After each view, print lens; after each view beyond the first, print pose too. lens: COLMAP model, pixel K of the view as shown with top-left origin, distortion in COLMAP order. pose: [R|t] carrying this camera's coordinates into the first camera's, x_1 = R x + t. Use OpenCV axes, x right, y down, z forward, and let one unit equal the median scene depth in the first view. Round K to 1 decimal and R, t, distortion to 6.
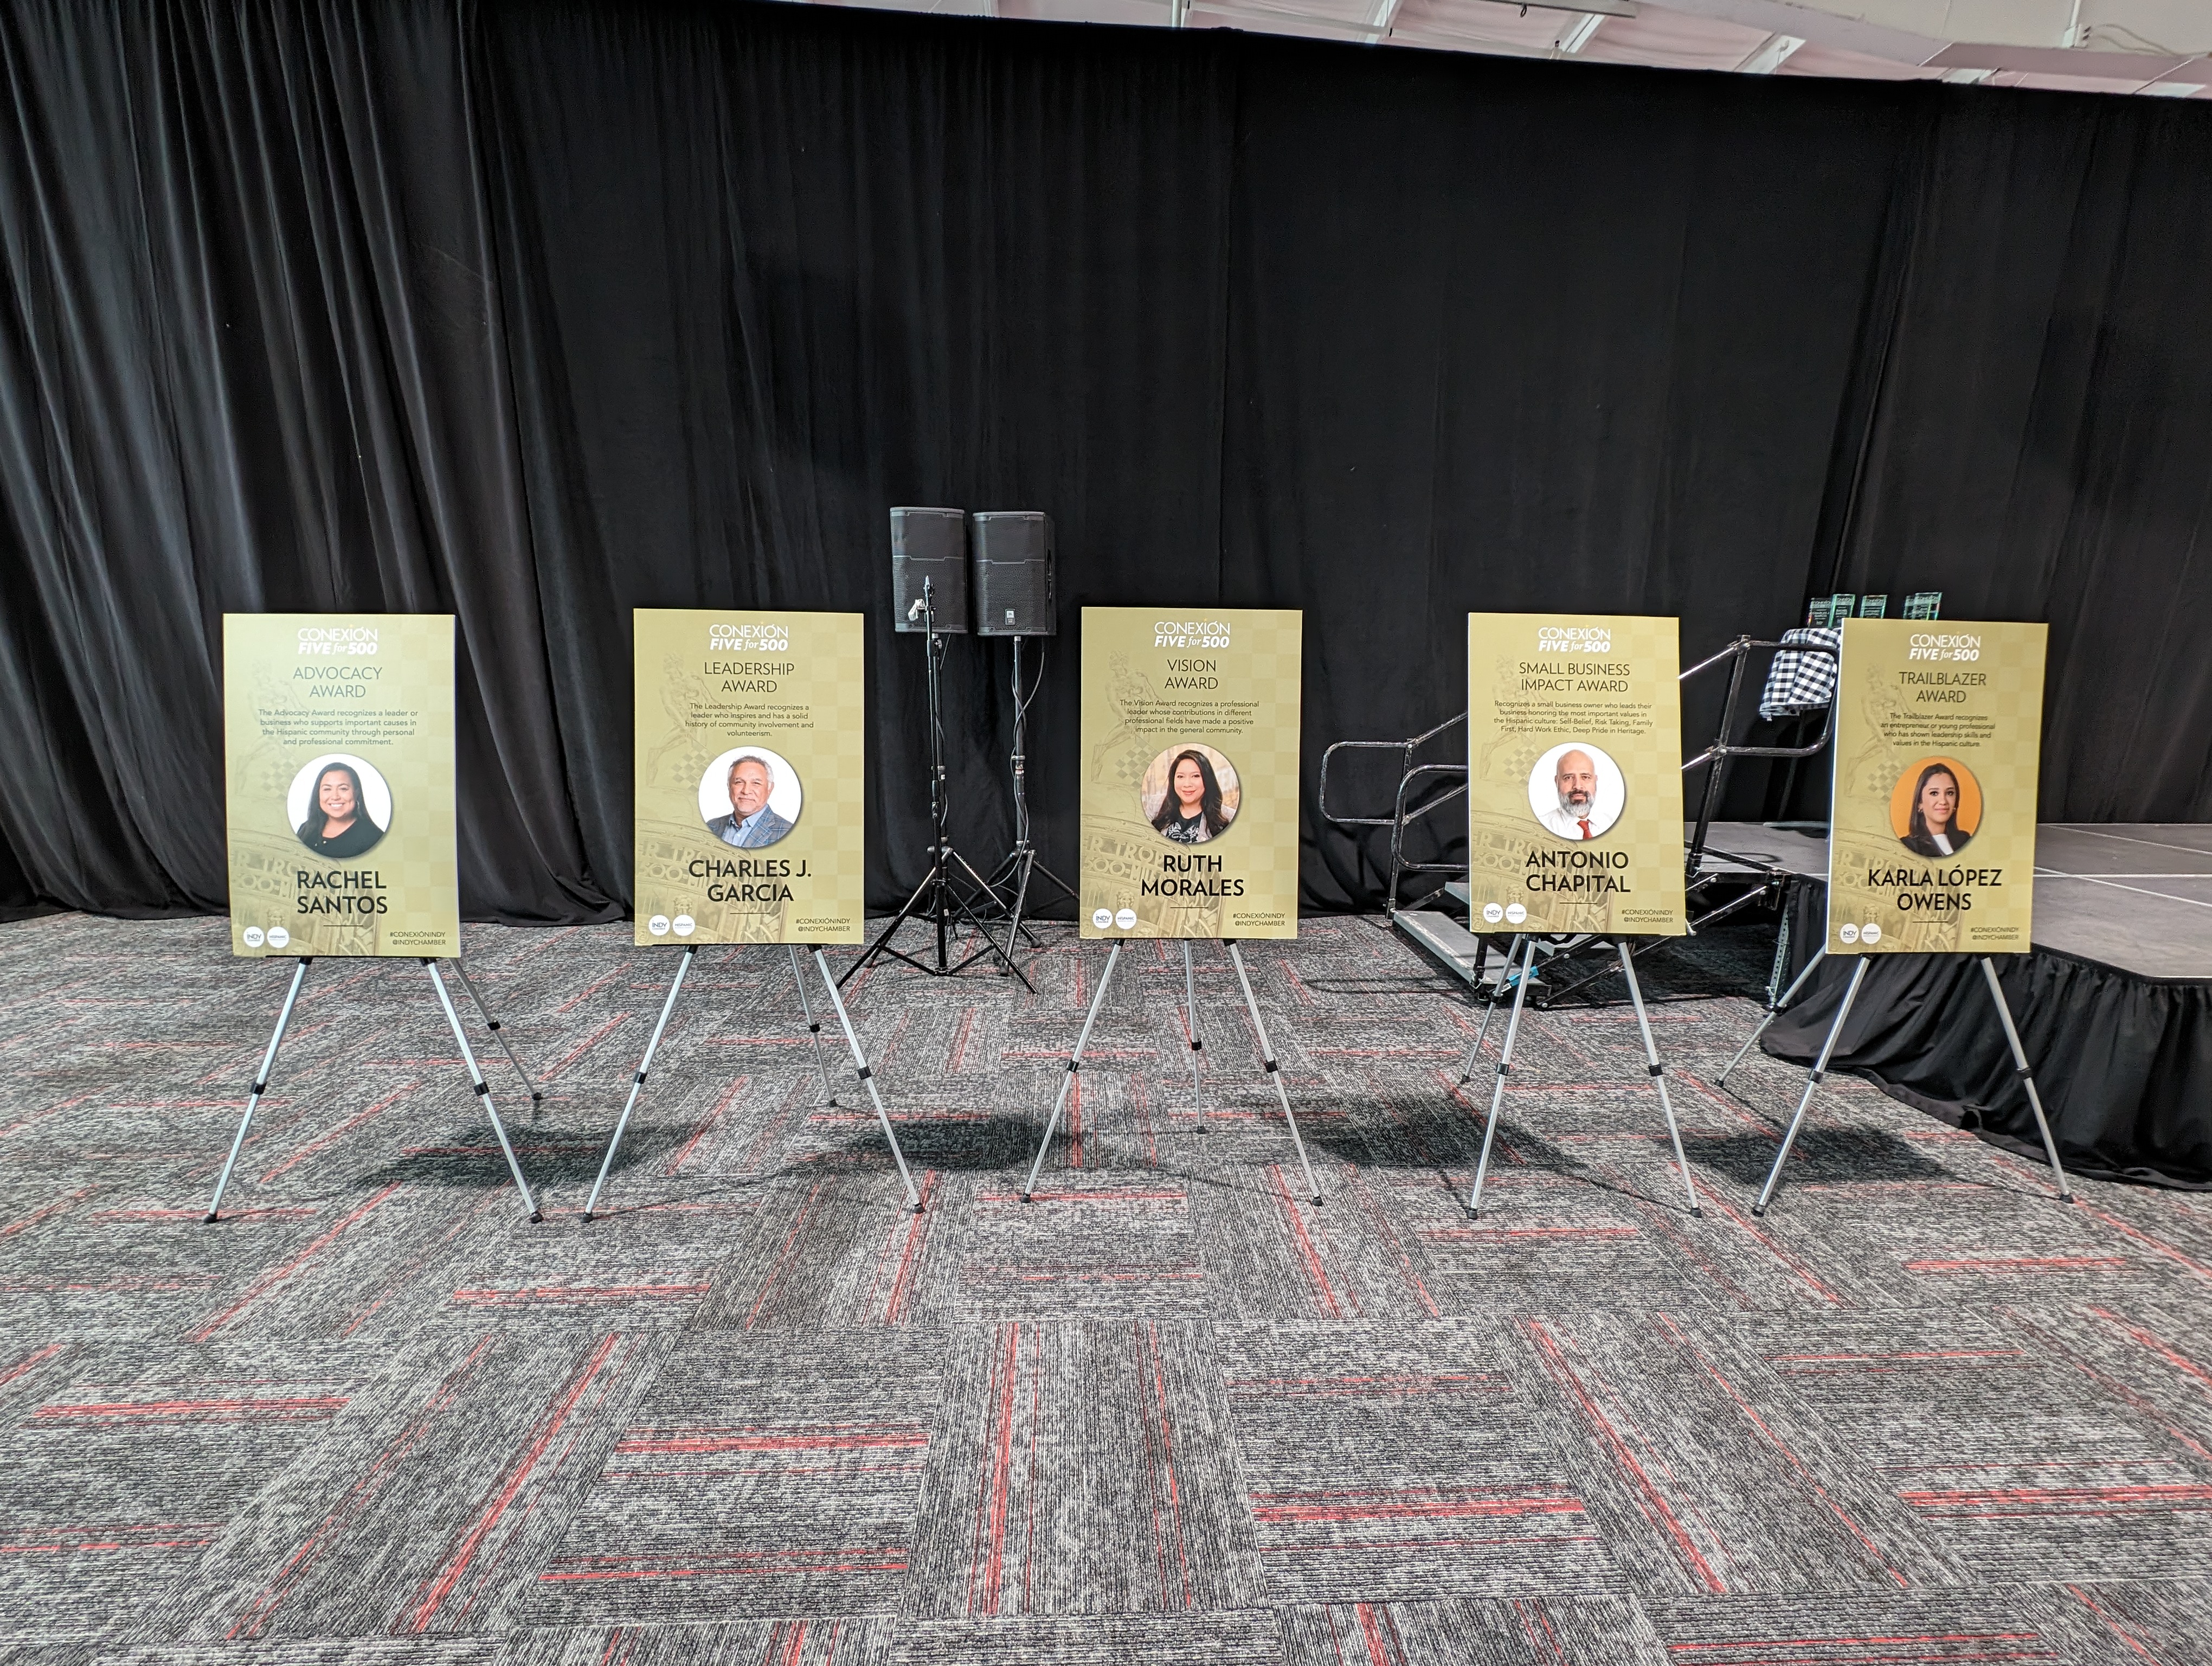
lens RADIAL K [[811.2, 0, 1098.7], [0, 811.2, 848.0], [0, 0, 1]] dist [-0.000098, -0.000163]
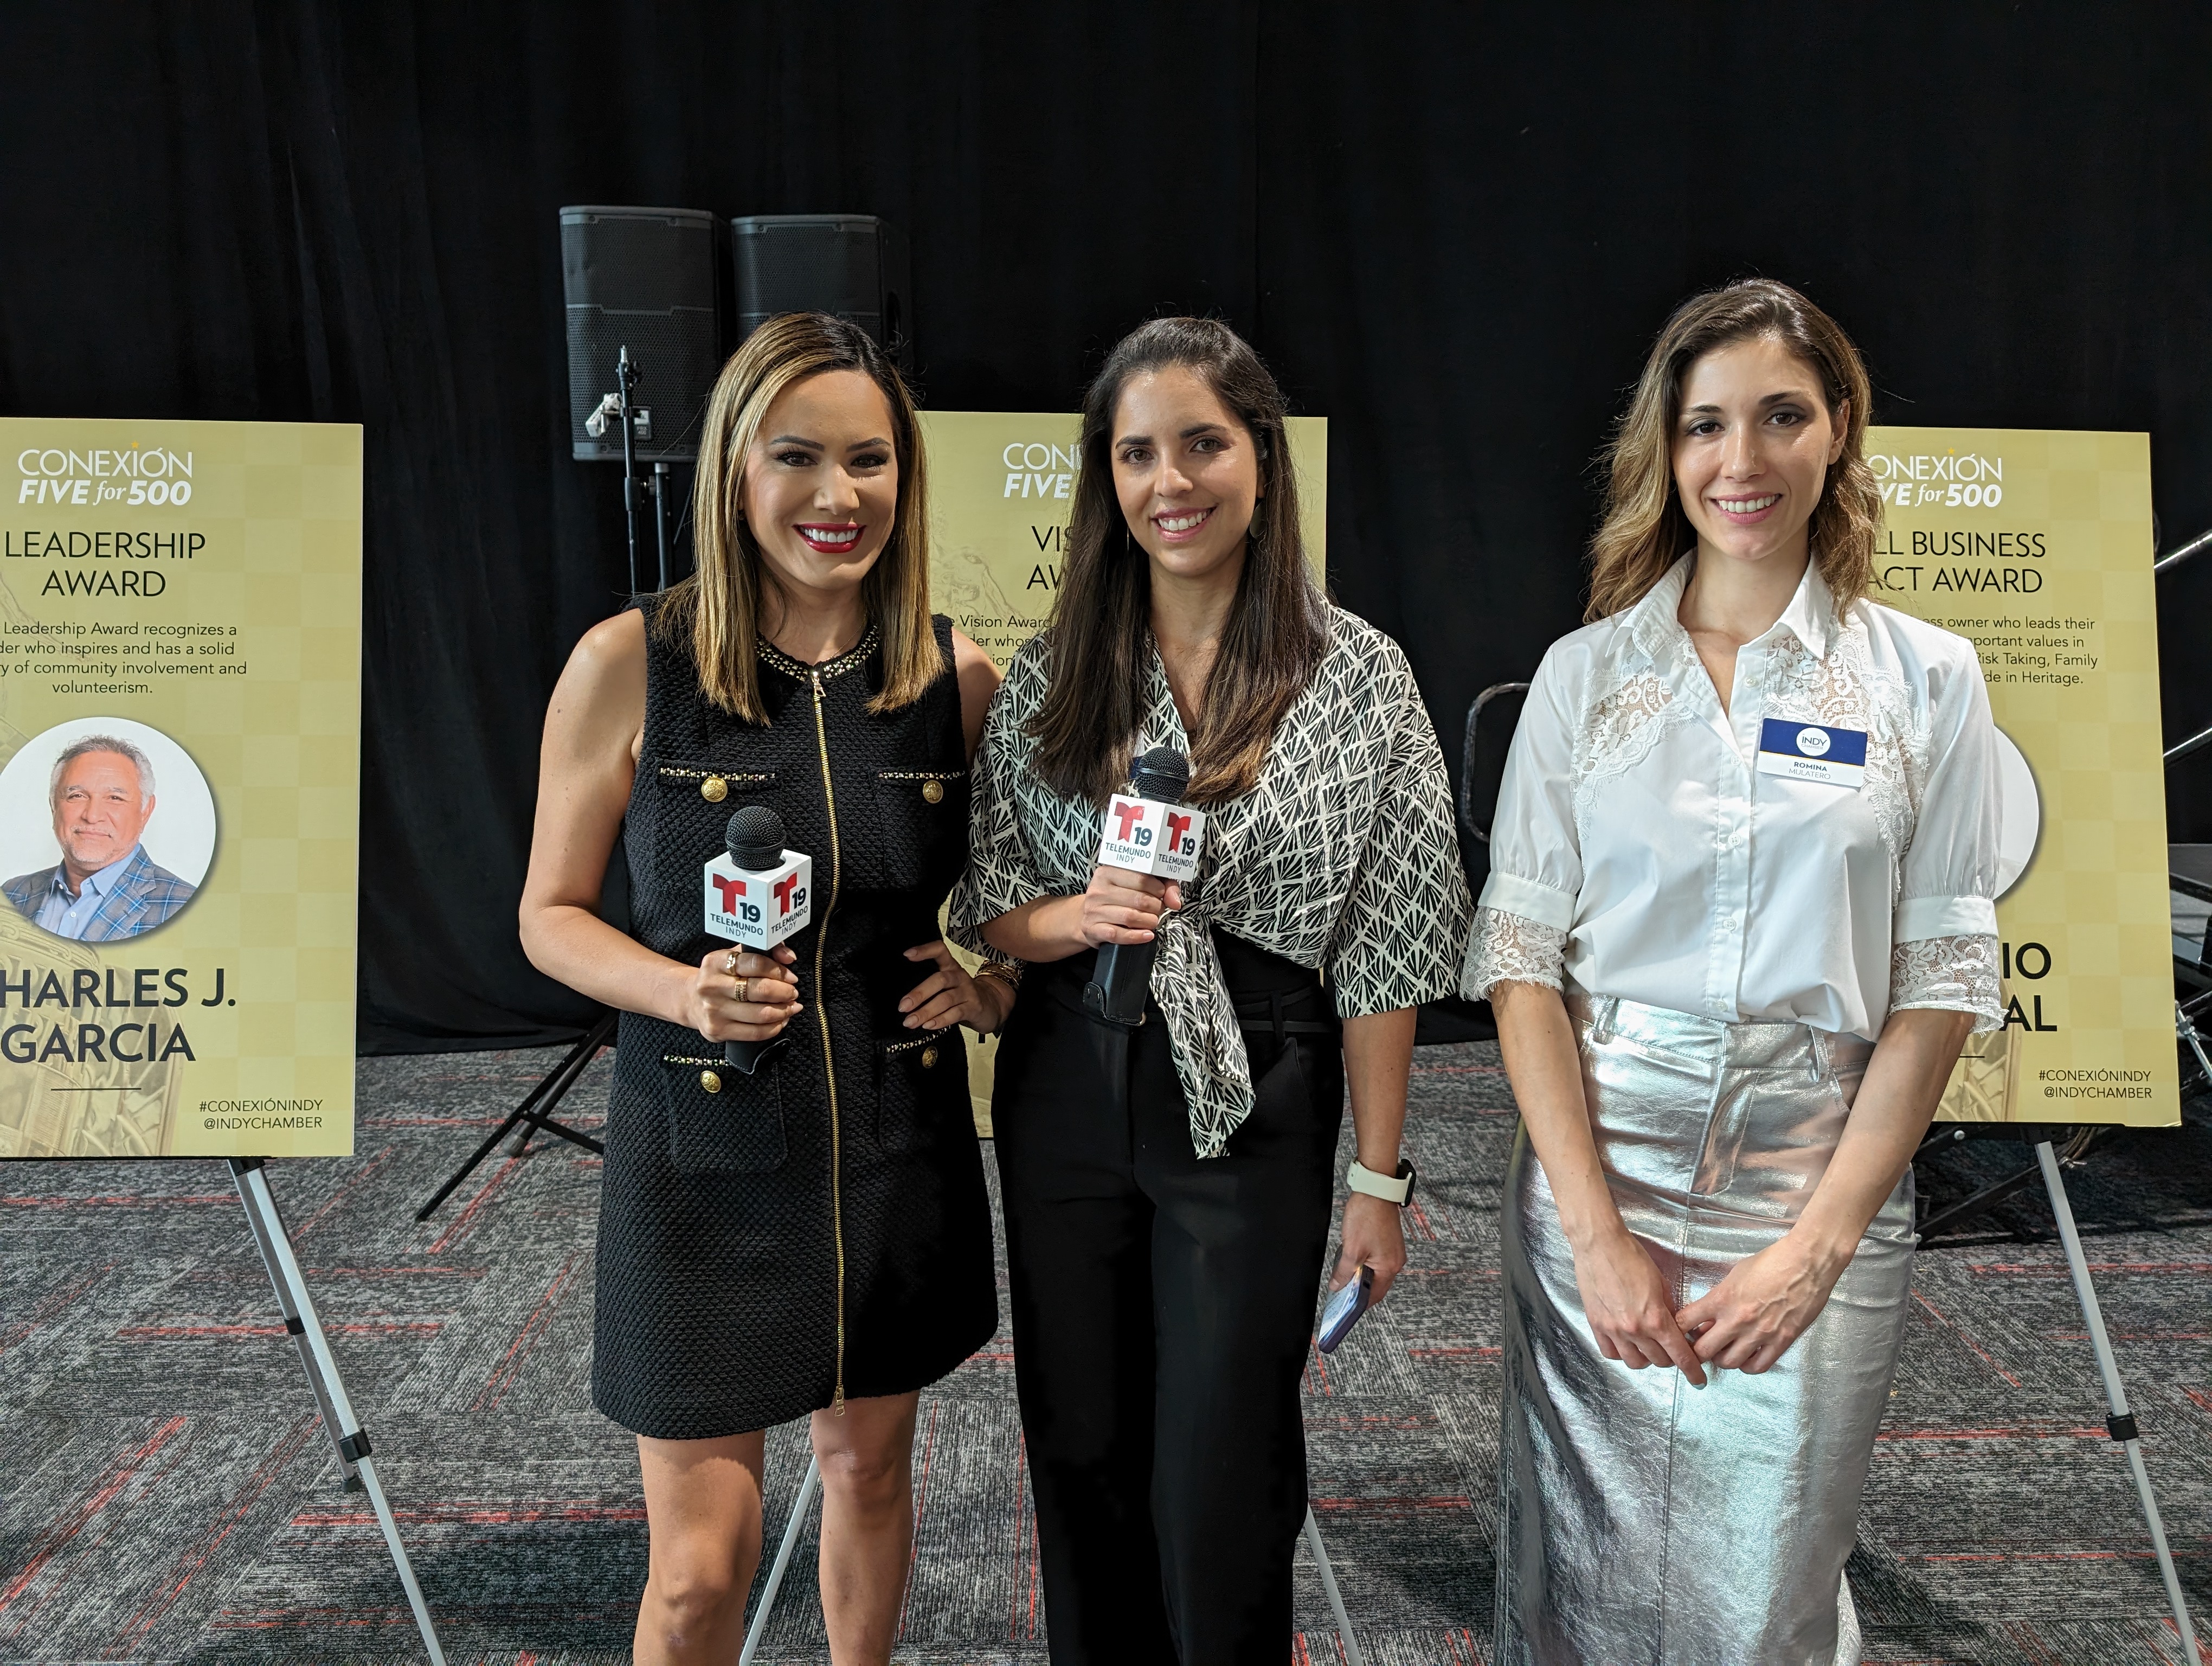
lens RADIAL K [[1559.2, 0, 1137.1], [0, 1559.2, 812.3], [0, 0, 1]] dist [0.006488, -0.014704]
pose [[0.999955, -0.002067, 0.009221, 0.129803], [0.002394, 0.999364, -0.035578, -0.037785], [-0.009142, 0.035599, 0.999324, 0.124684]]
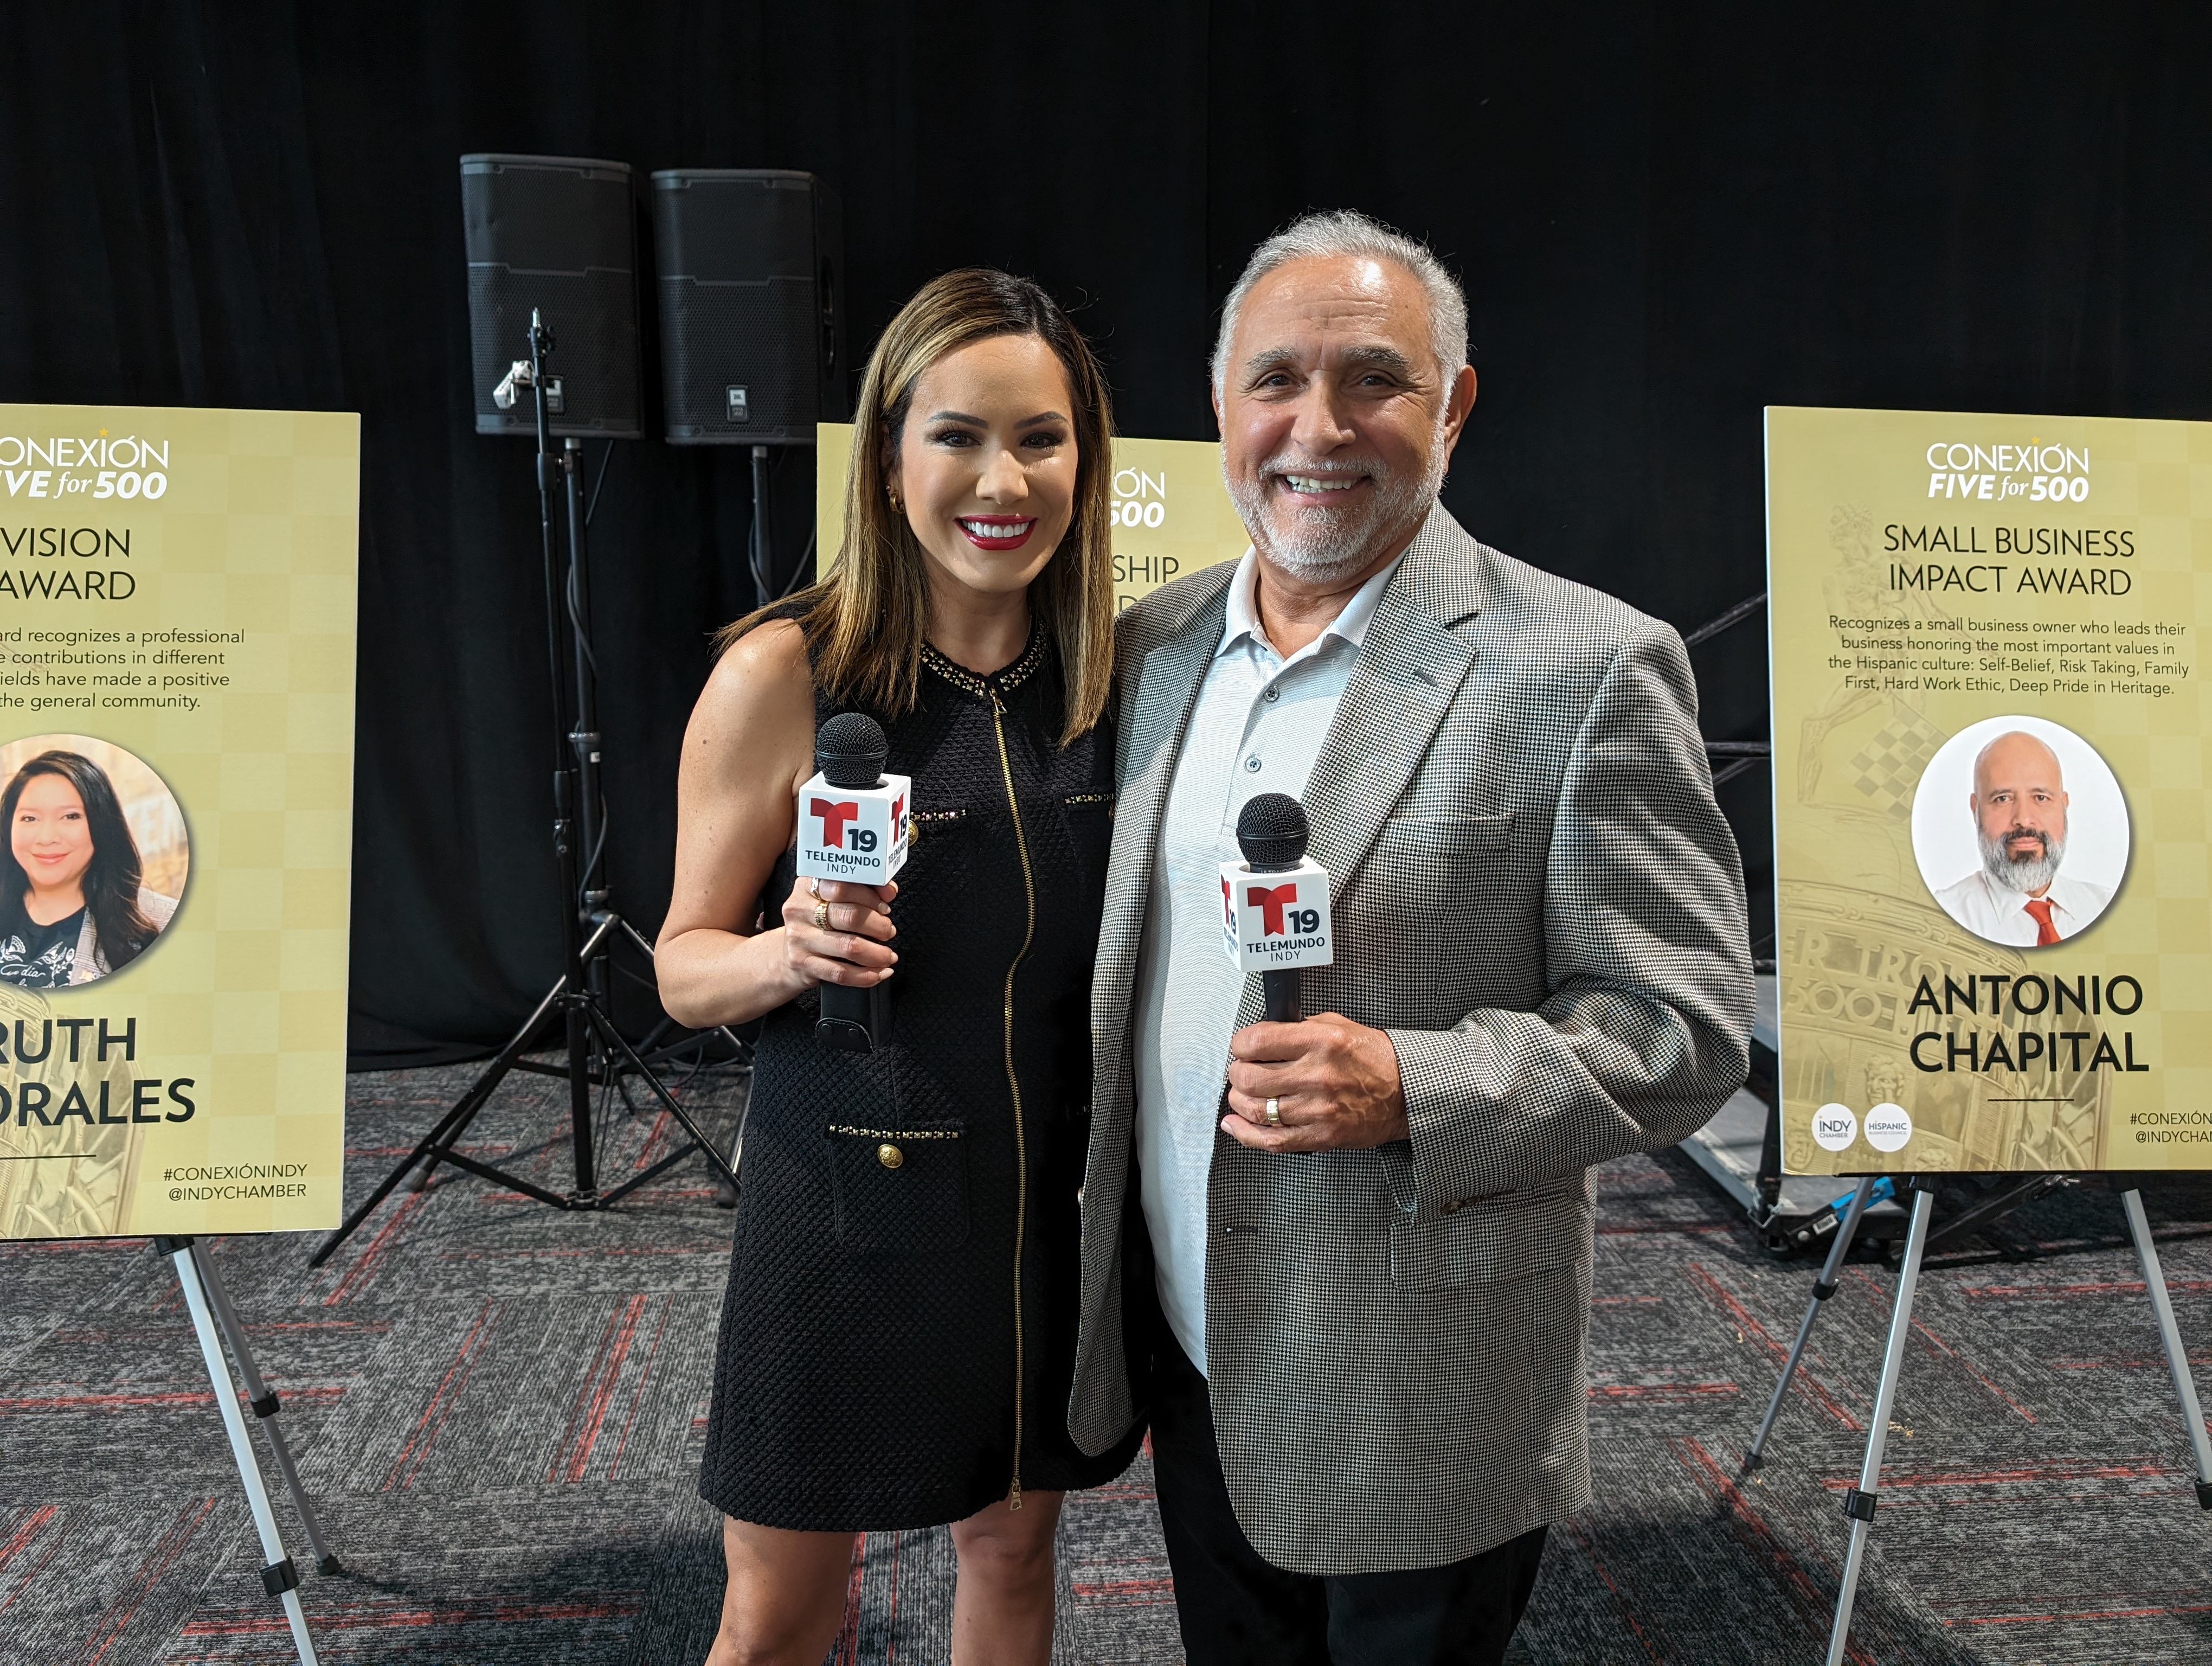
lens RADIAL K [[1559.2, 0, 1105.9], [0, 1559.2, 821.3], [0, 0, 1]] dist [0.006488, -0.014704]
pose [[0.997964, -0.003960, 0.063658, 0.063844], [0.005213, 0.999796, -0.019529, -0.061040], [-0.063568, 0.019822, 0.997781, 0.221489]]
